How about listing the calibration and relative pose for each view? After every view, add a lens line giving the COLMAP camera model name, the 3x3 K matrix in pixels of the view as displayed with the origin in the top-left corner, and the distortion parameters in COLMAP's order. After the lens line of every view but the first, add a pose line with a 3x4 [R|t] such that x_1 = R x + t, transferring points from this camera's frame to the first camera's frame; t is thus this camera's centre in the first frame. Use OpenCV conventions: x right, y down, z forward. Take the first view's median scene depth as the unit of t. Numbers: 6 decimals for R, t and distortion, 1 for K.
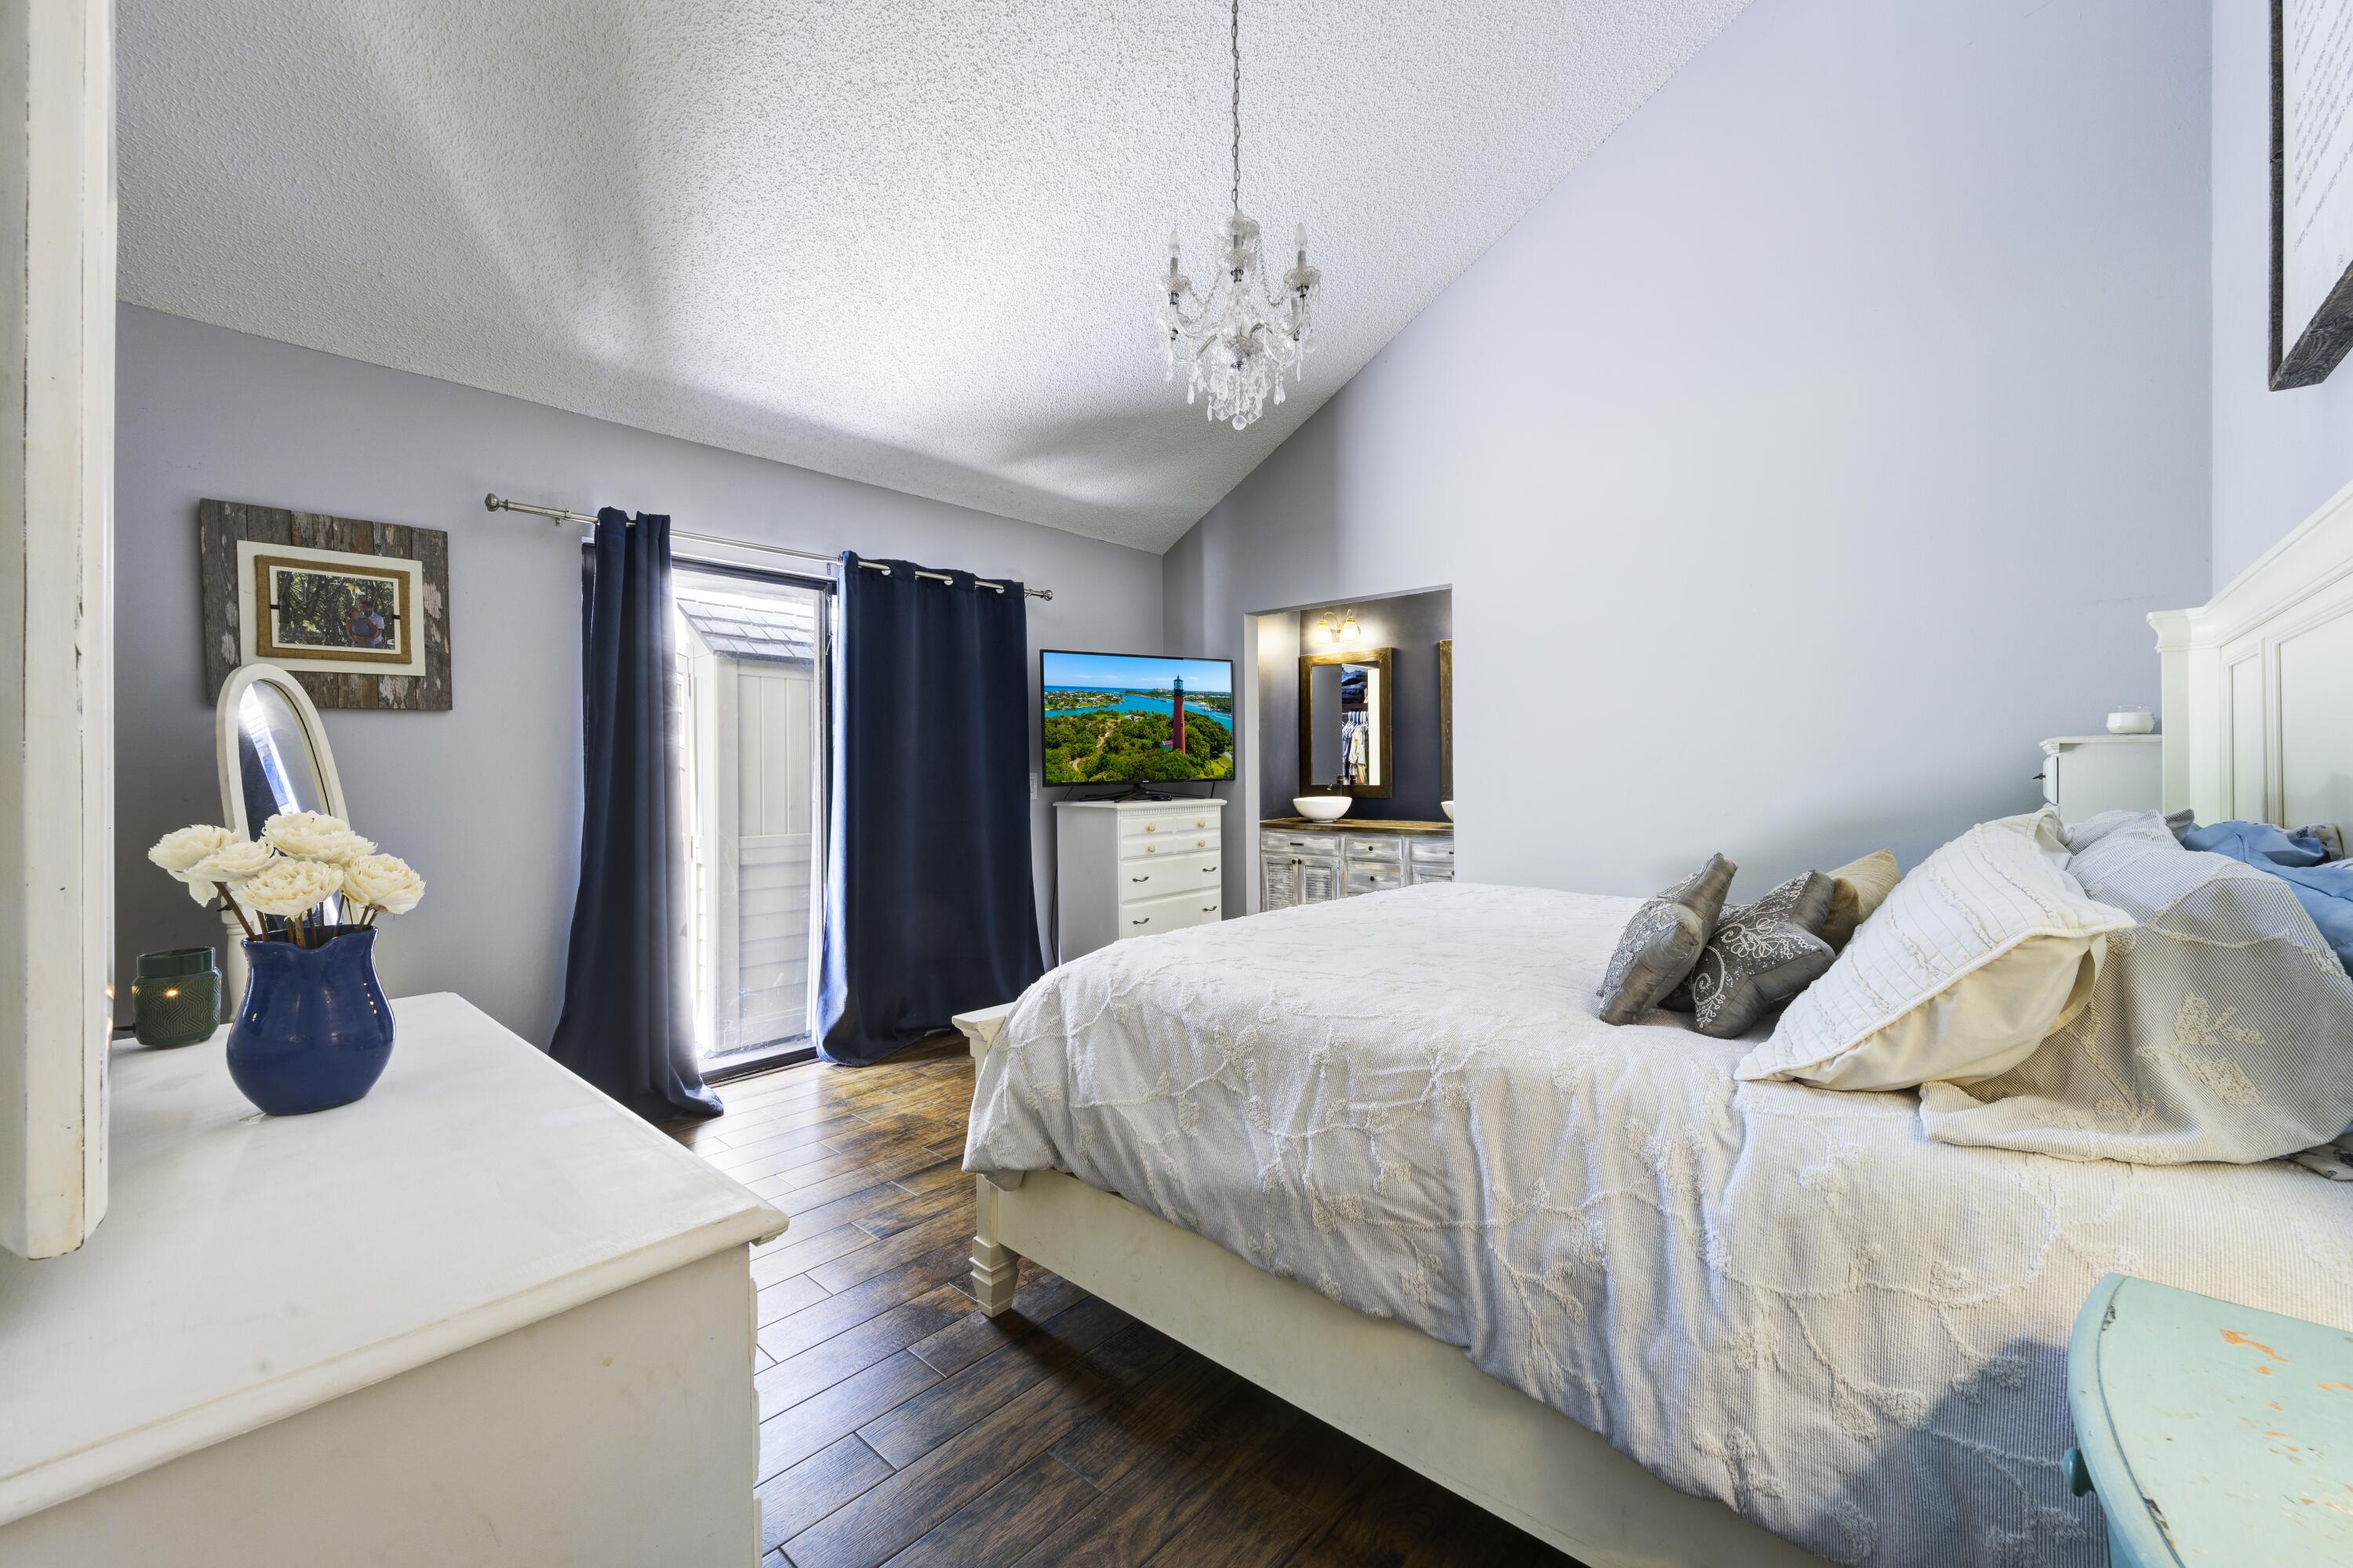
lens RADIAL K [[931.2, 0, 1178.9], [0, 931.2, 769.1], [0, 0, 1]] dist [-0.006359, 0.000576]
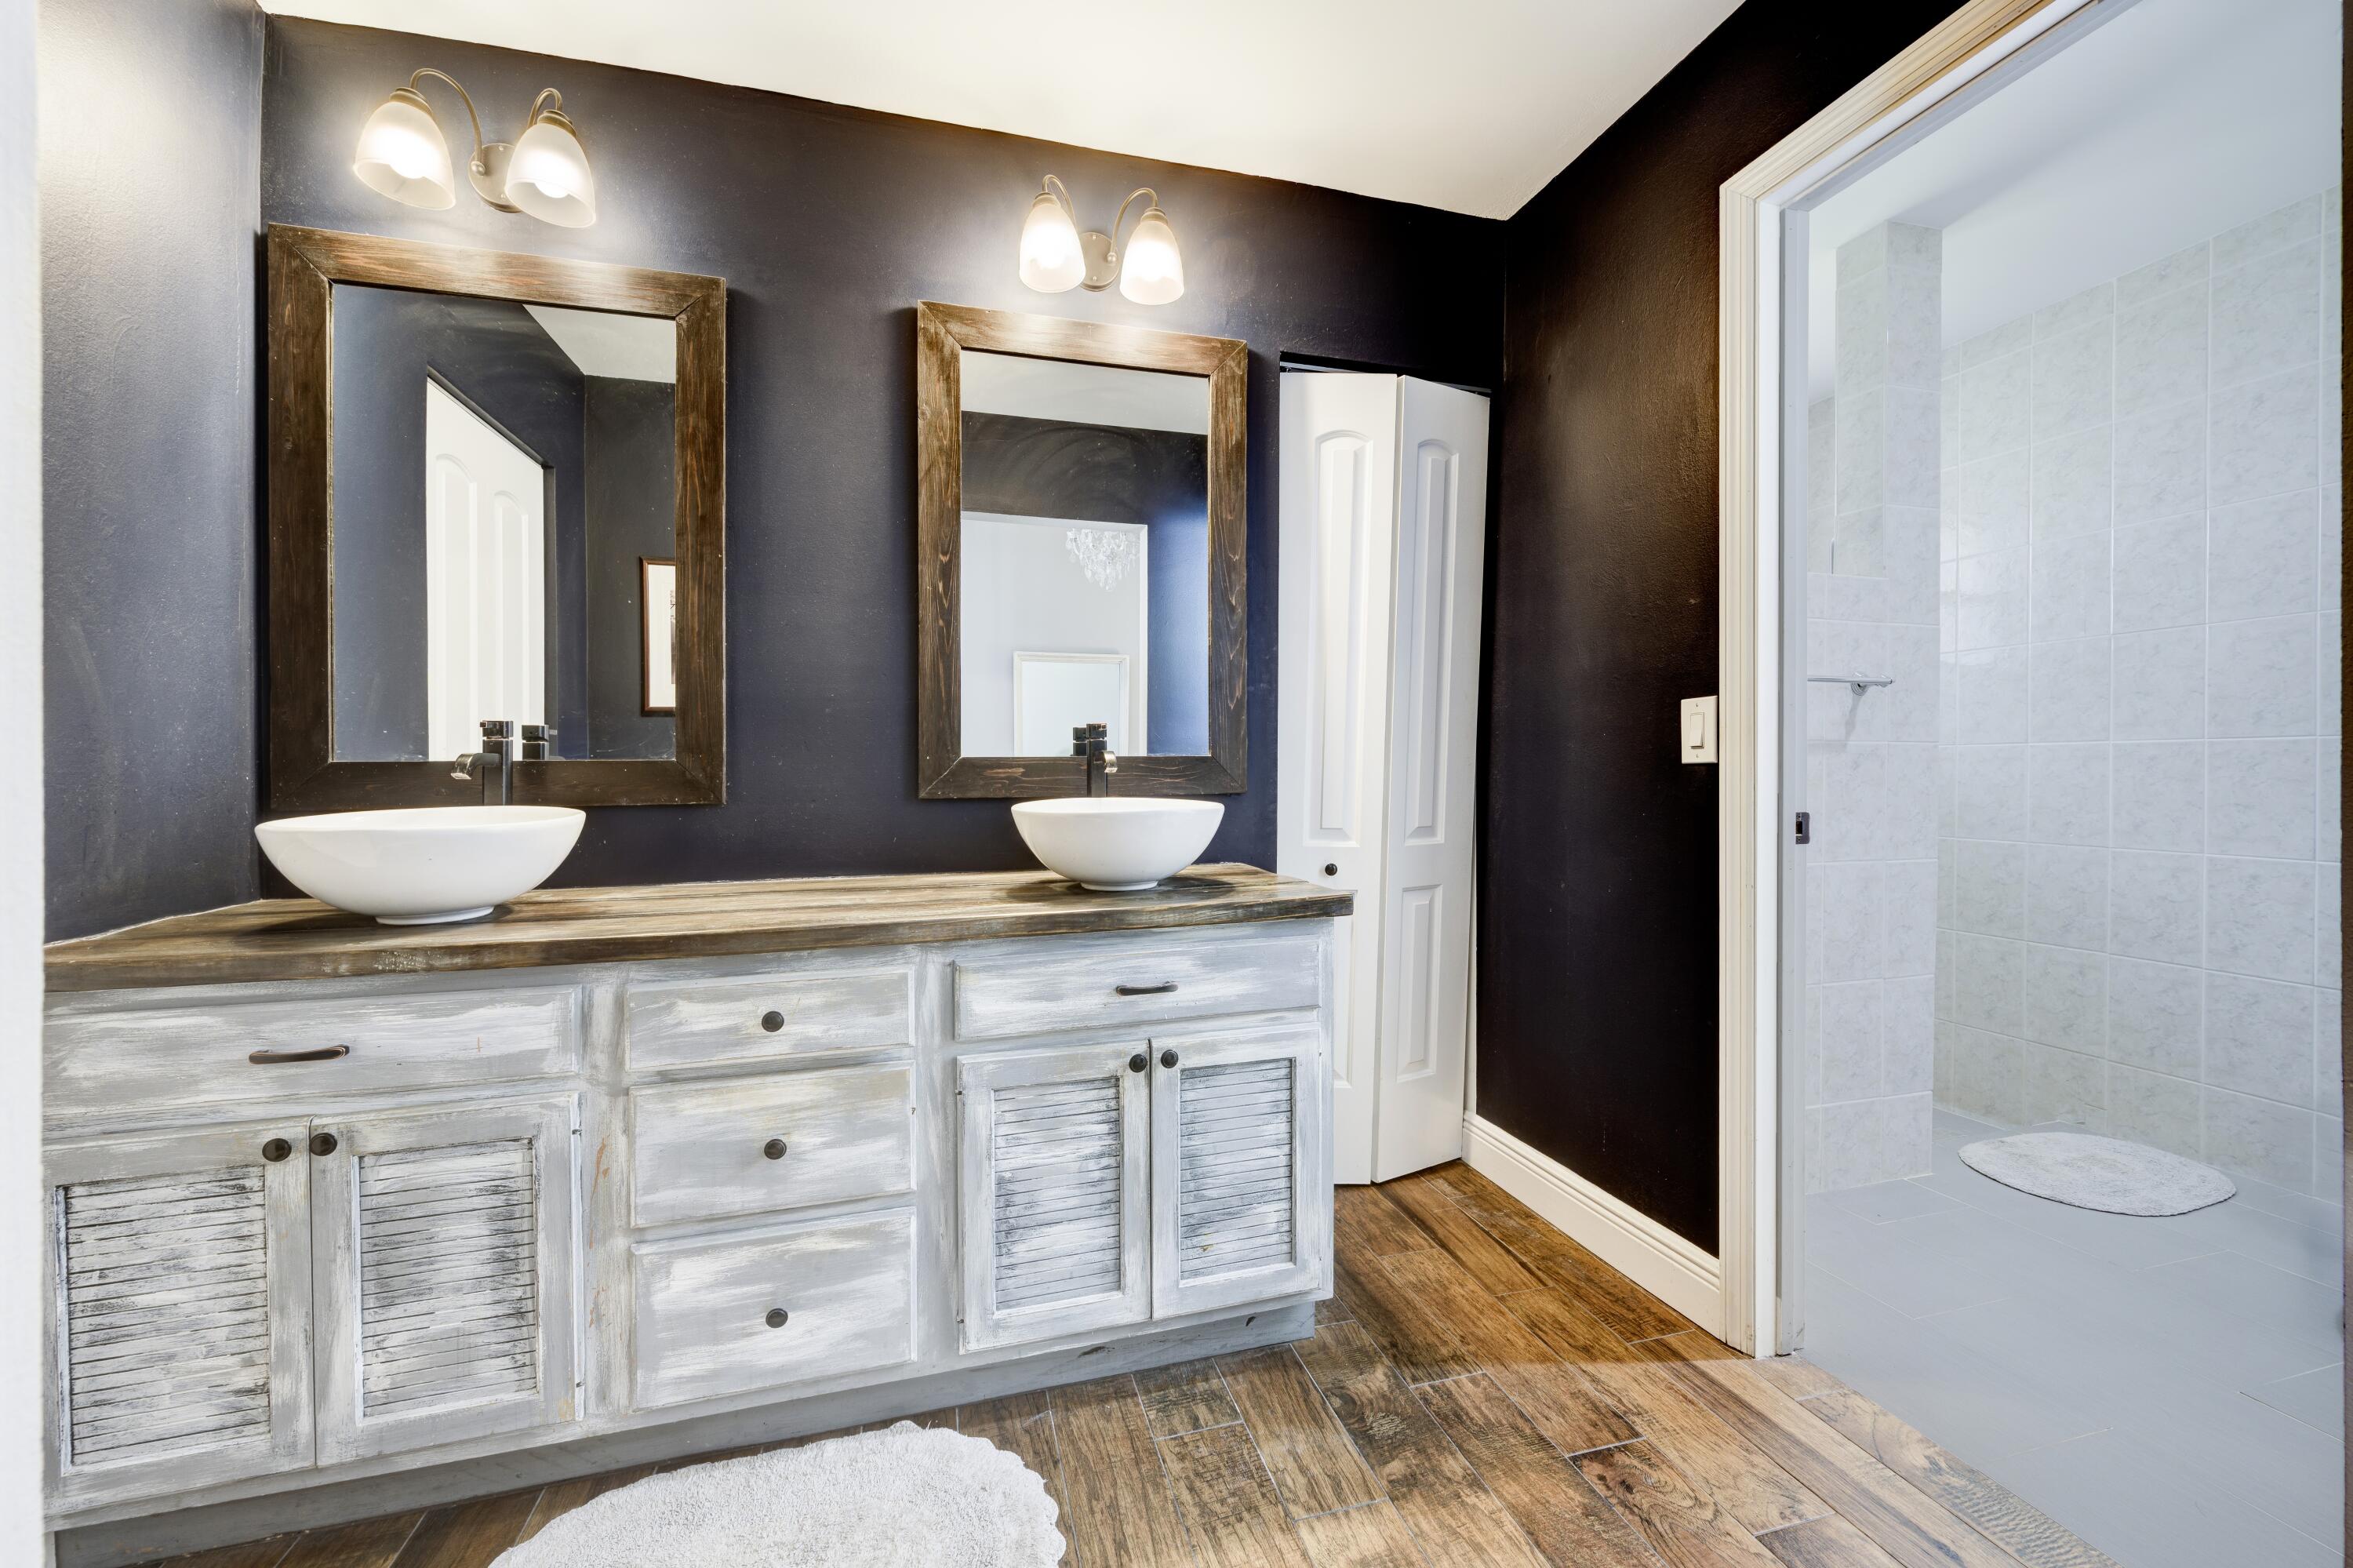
lens RADIAL K [[931.2, 0, 1182.9], [0, 931.2, 768.6], [0, 0, 1]] dist [-0.006359, 0.000576]
pose [[0.527349, 0.004612, 0.849636, 0.060820], [0.005192, 0.999949, -0.008650, 0.024202], [-0.849633, 0.008973, 0.527298, 0.757473]]
